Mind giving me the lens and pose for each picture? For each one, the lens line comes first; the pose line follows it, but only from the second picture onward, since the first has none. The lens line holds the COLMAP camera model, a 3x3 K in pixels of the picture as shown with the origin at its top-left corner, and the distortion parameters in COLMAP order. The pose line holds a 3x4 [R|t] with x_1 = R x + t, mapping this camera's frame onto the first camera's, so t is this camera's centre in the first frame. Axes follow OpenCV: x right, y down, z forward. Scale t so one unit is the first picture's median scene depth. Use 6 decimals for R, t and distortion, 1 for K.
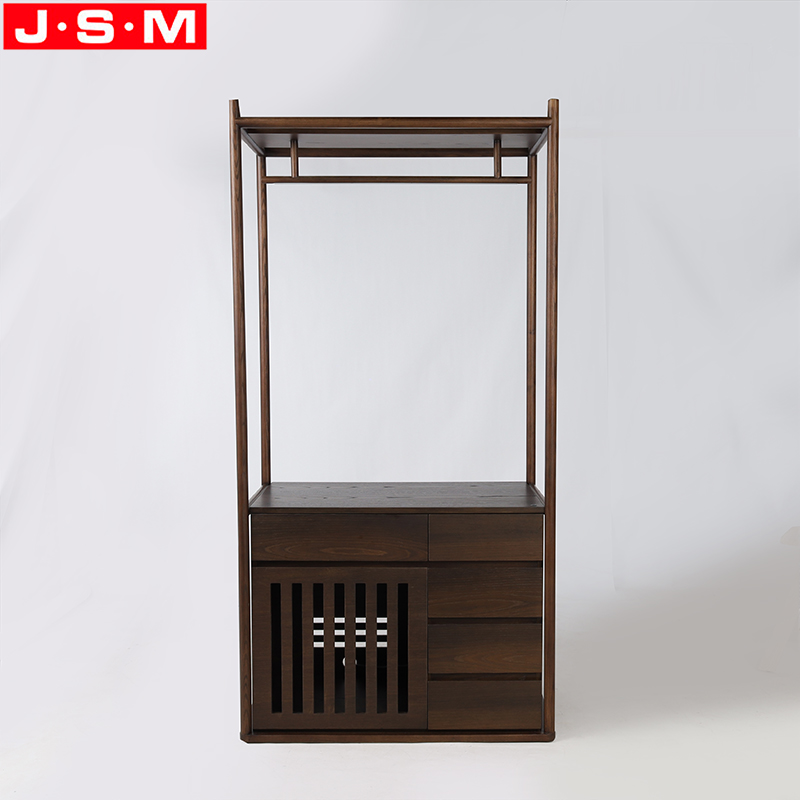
lens RADIAL K [[1123.3, 0, 385.6], [0, 1123.3, 427.3], [0, 0, 1]] dist [0.030810, 0.000000]
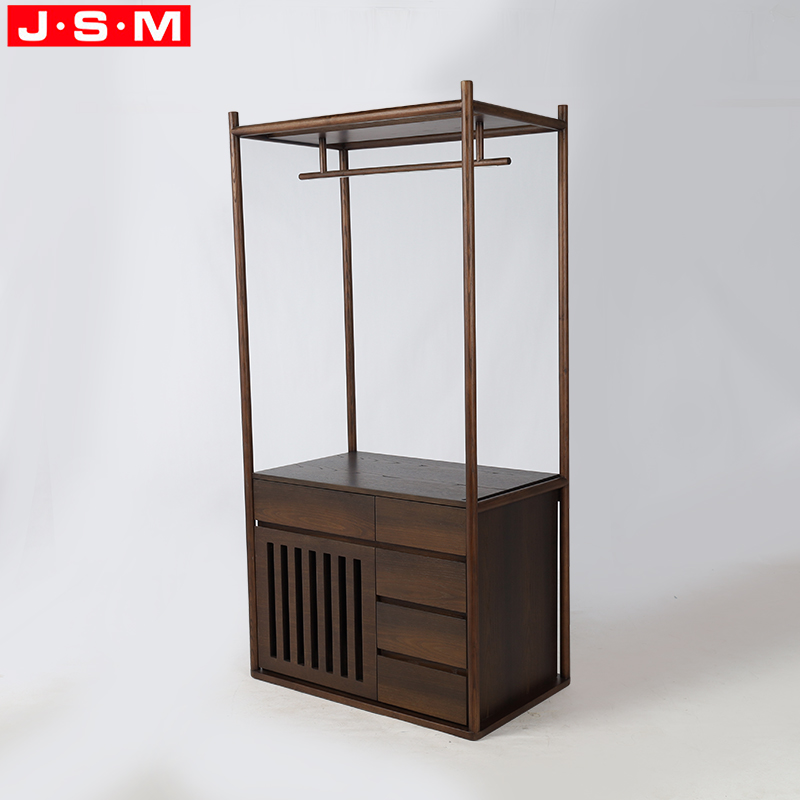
lens RADIAL K [[1125.0, 0, 426.7], [0, 1125.0, 427.9], [0, 0, 1]] dist [-0.072315, 0.000000]
pose [[0.809753, 0.072999, -0.582212, 0.665404], [-0.049861, 0.997203, 0.055683, -0.044331], [0.584649, -0.016060, 0.811128, 0.190343]]
